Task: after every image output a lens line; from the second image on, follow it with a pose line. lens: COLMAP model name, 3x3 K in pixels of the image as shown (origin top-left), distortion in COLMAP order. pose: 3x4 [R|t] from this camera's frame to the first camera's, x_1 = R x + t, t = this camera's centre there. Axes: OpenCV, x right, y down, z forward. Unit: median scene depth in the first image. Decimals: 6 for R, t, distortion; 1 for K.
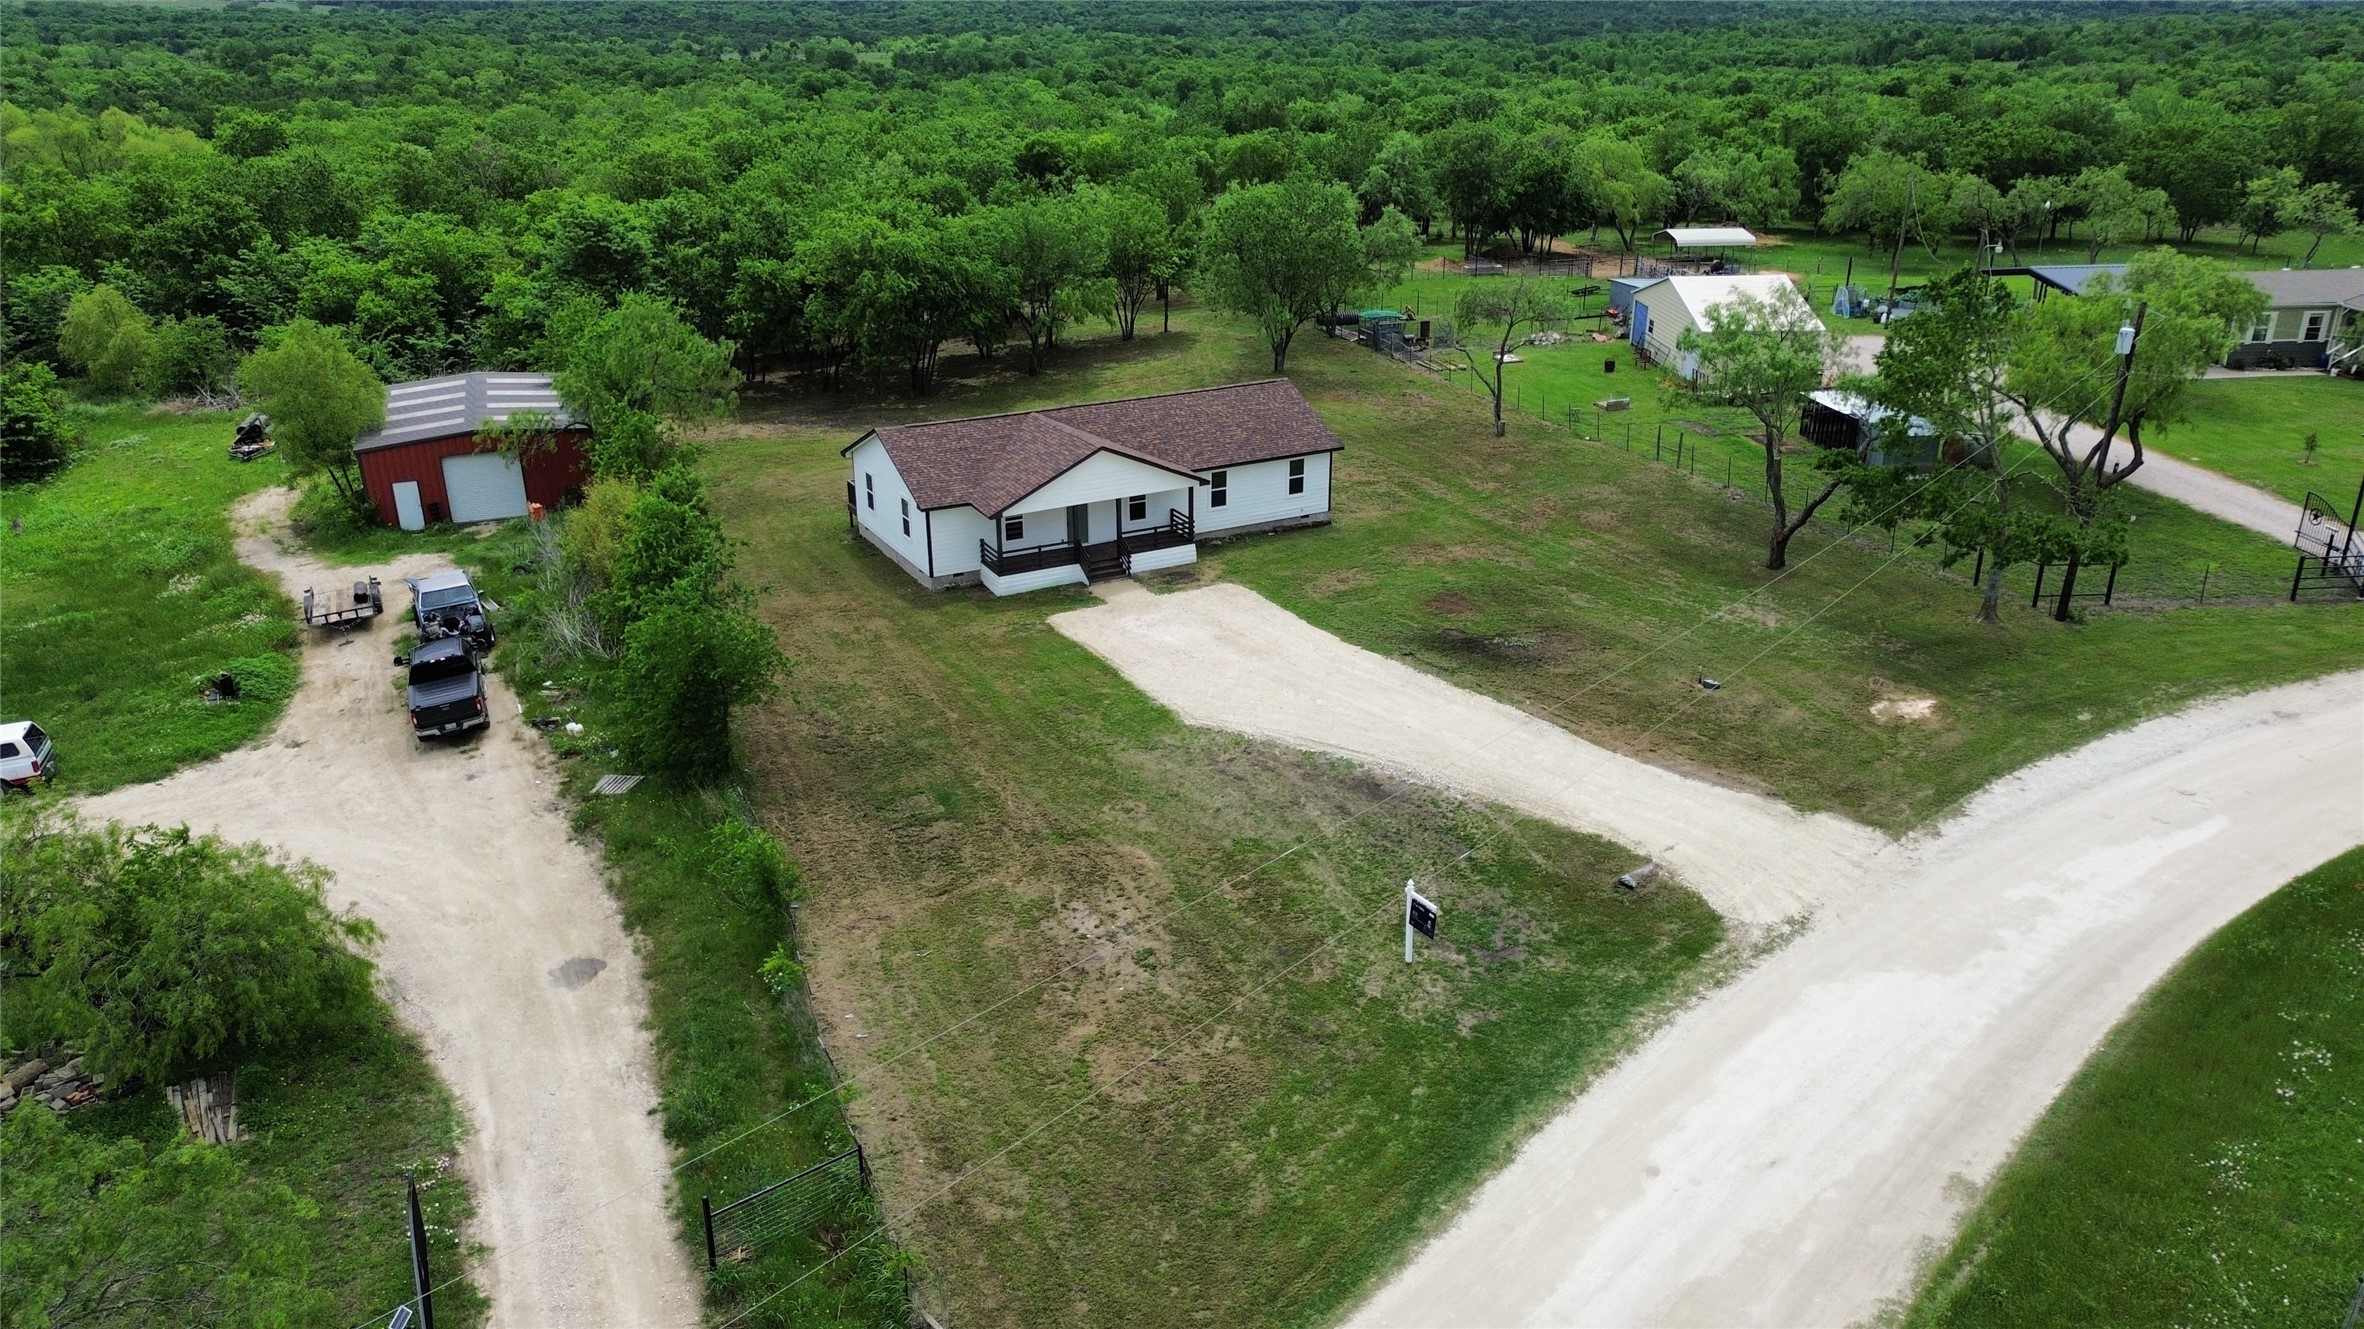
lens RADIAL K [[1676.4, 0, 1182.0], [0, 1676.4, 664.5], [0, 0, 1]] dist [0.063235, -0.054795]
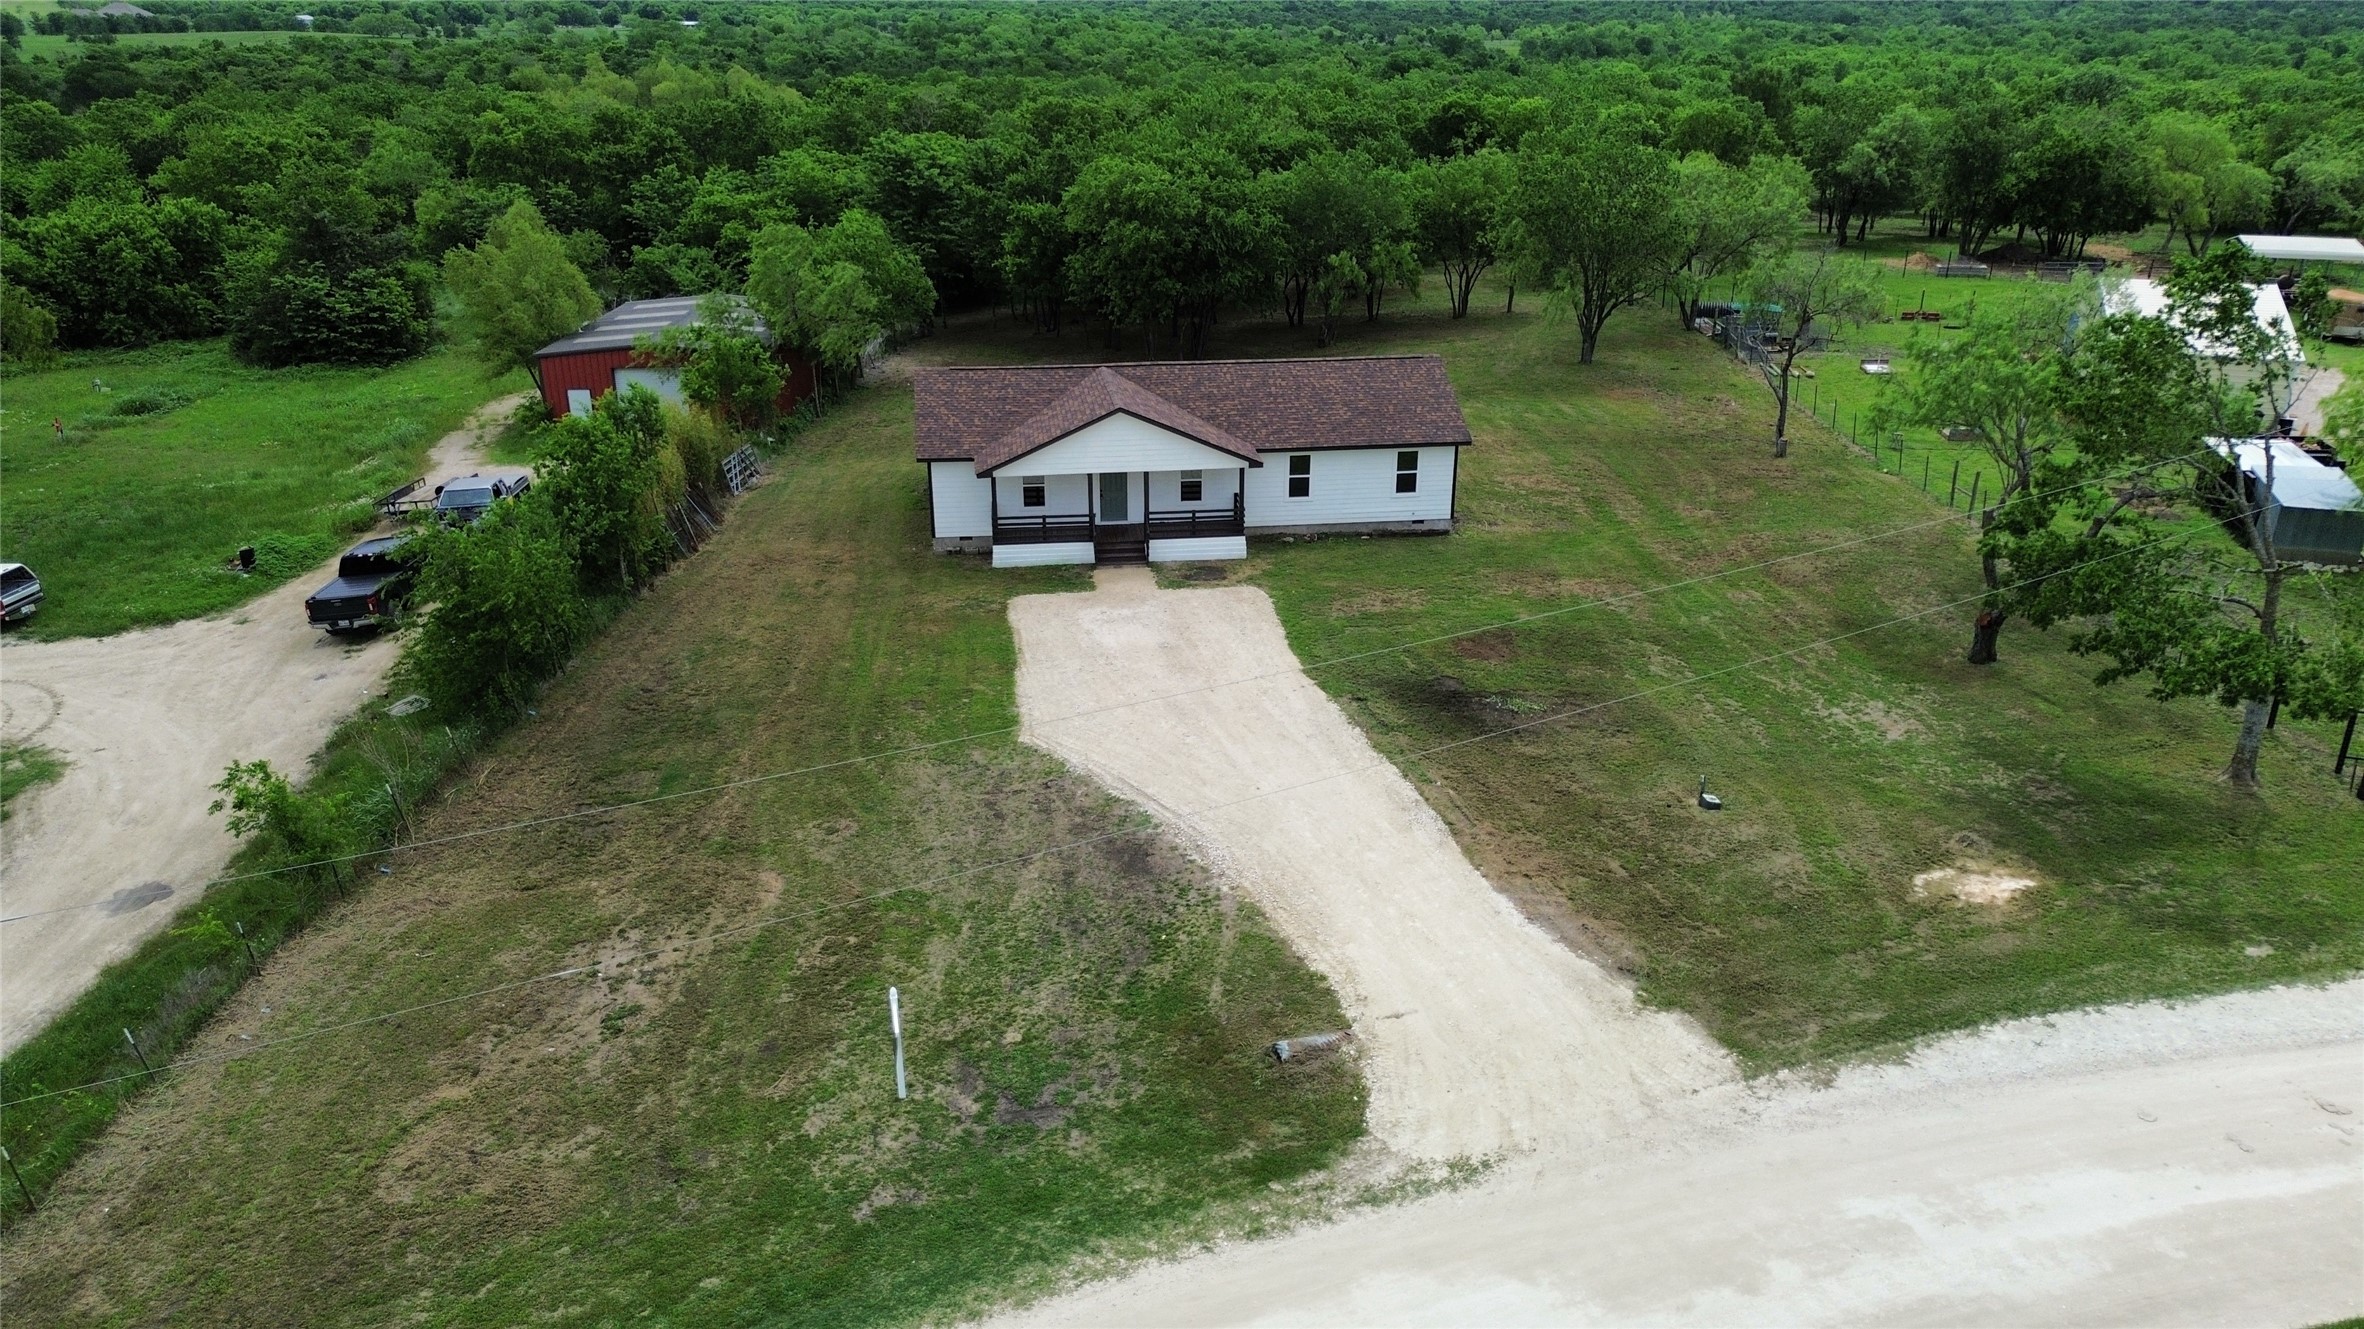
lens RADIAL K [[1676.4, 0, 1182.0], [0, 1676.4, 664.5], [0, 0, 1]] dist [0.063235, -0.054795]
pose [[0.930088, 0.142152, -0.338716, 0.286861], [-0.141236, 0.989594, 0.027490, -0.028530], [0.339099, 0.022270, 0.940487, 0.210580]]
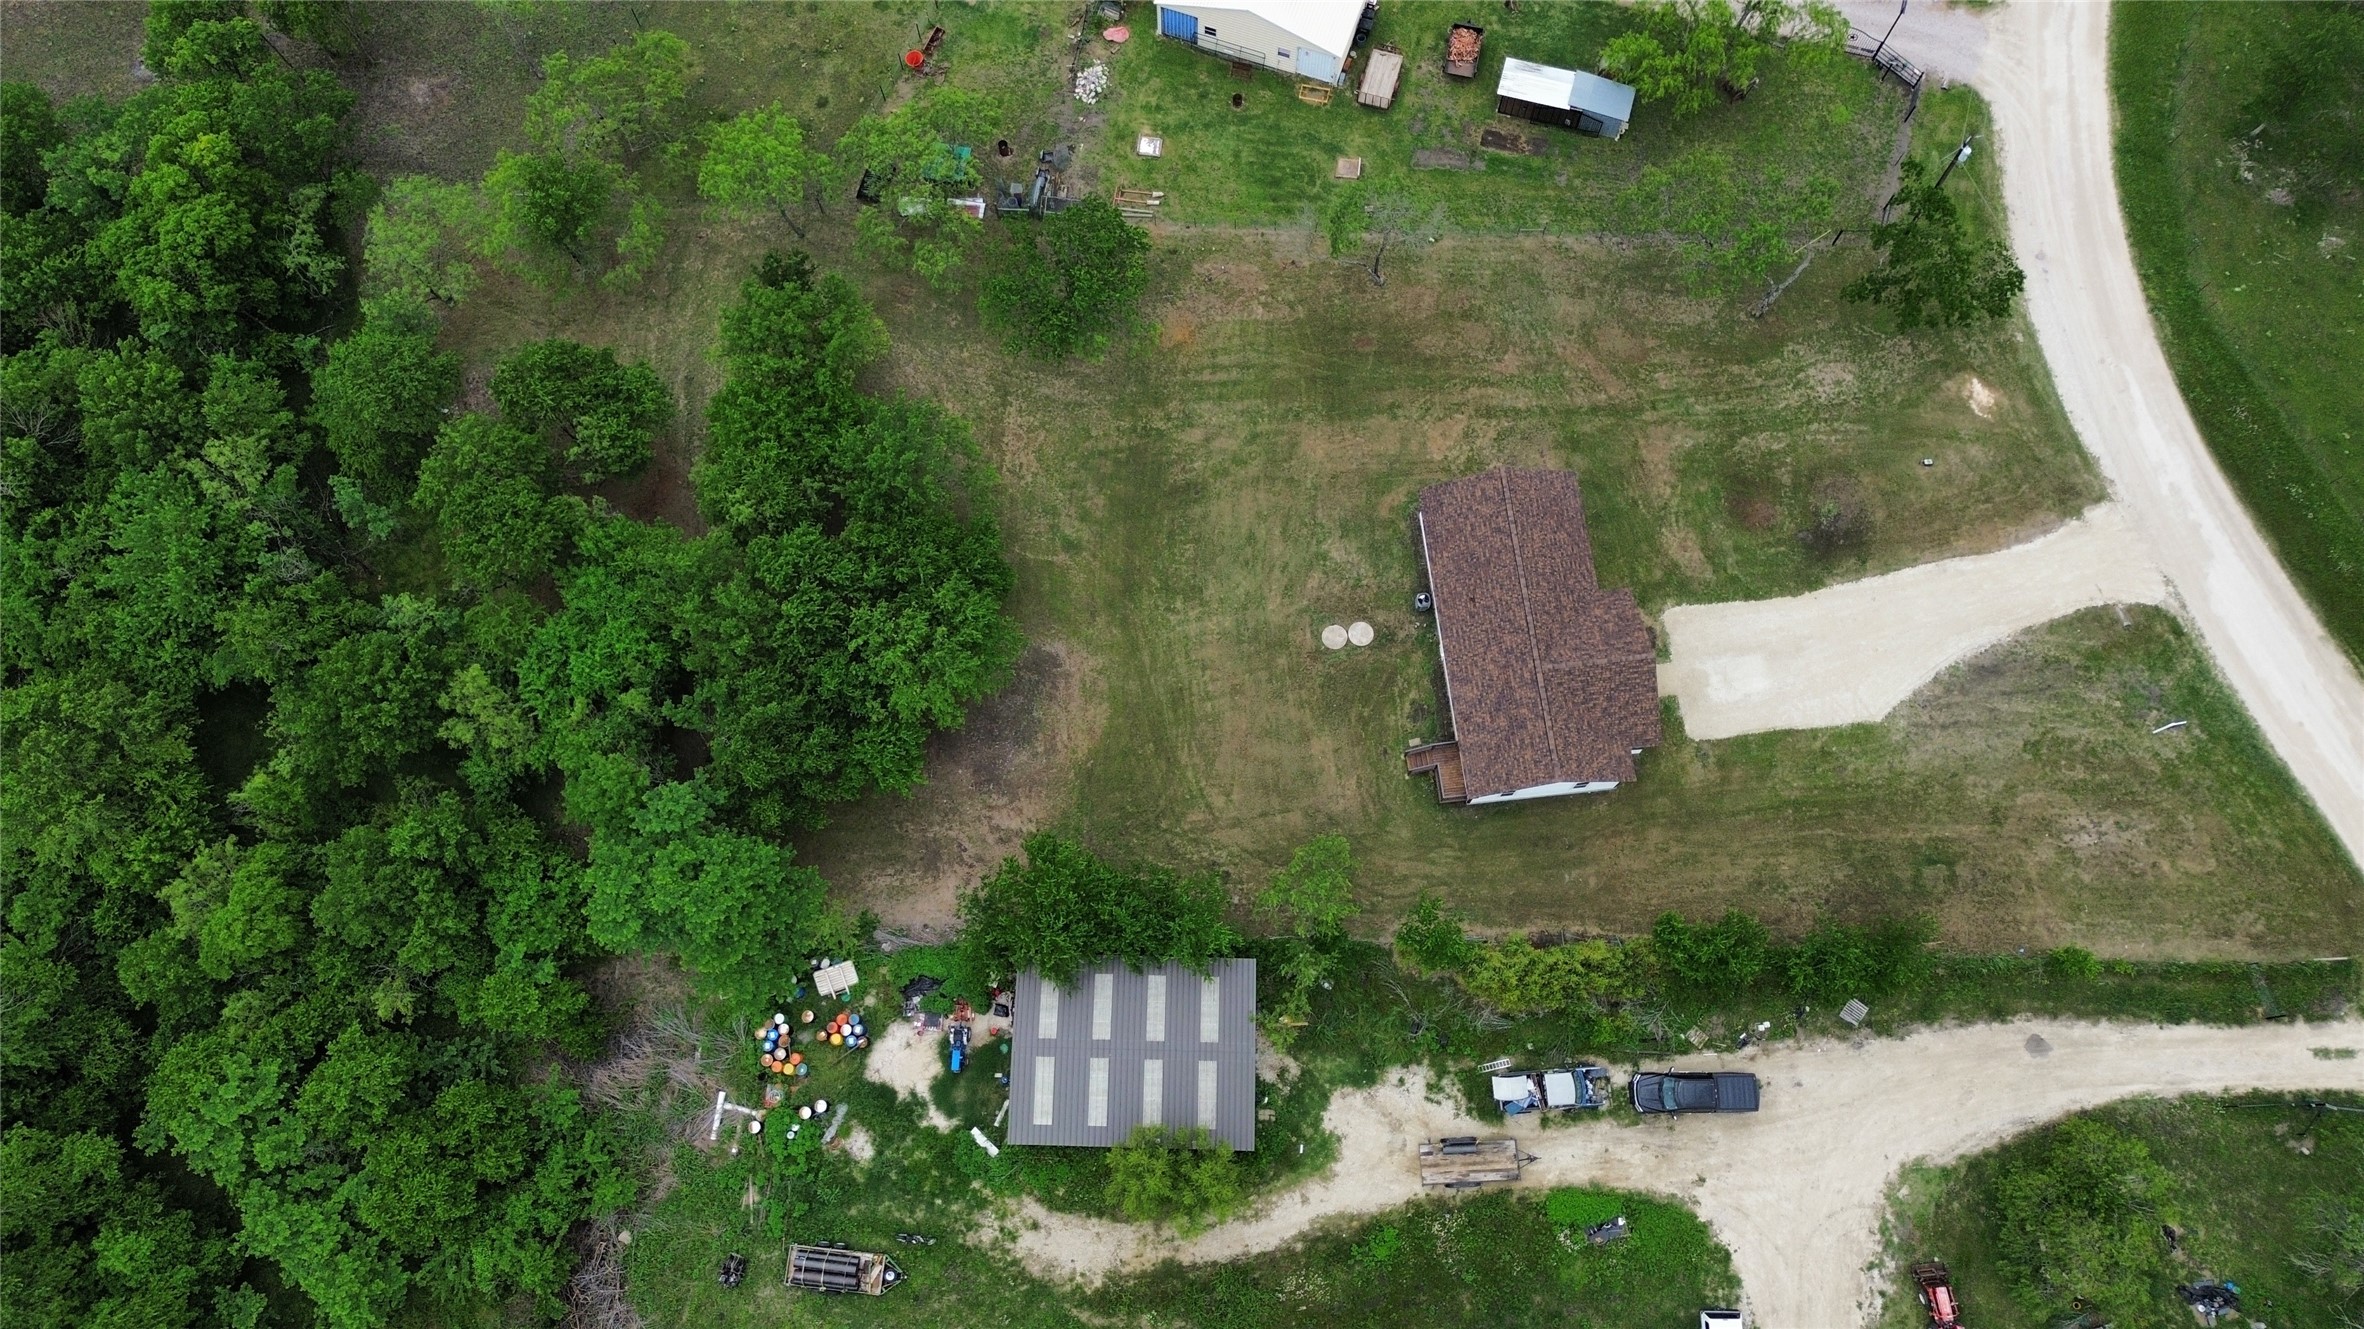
lens RADIAL K [[1676.4, 0, 1182.0], [0, 1676.4, 664.5], [0, 0, 1]] dist [0.063235, -0.054795]
pose [[0.384330, -0.880826, 0.276469, -0.628038], [0.353677, 0.417102, 0.837221, -1.520187], [-0.852762, -0.223989, 0.471833, 0.645952]]
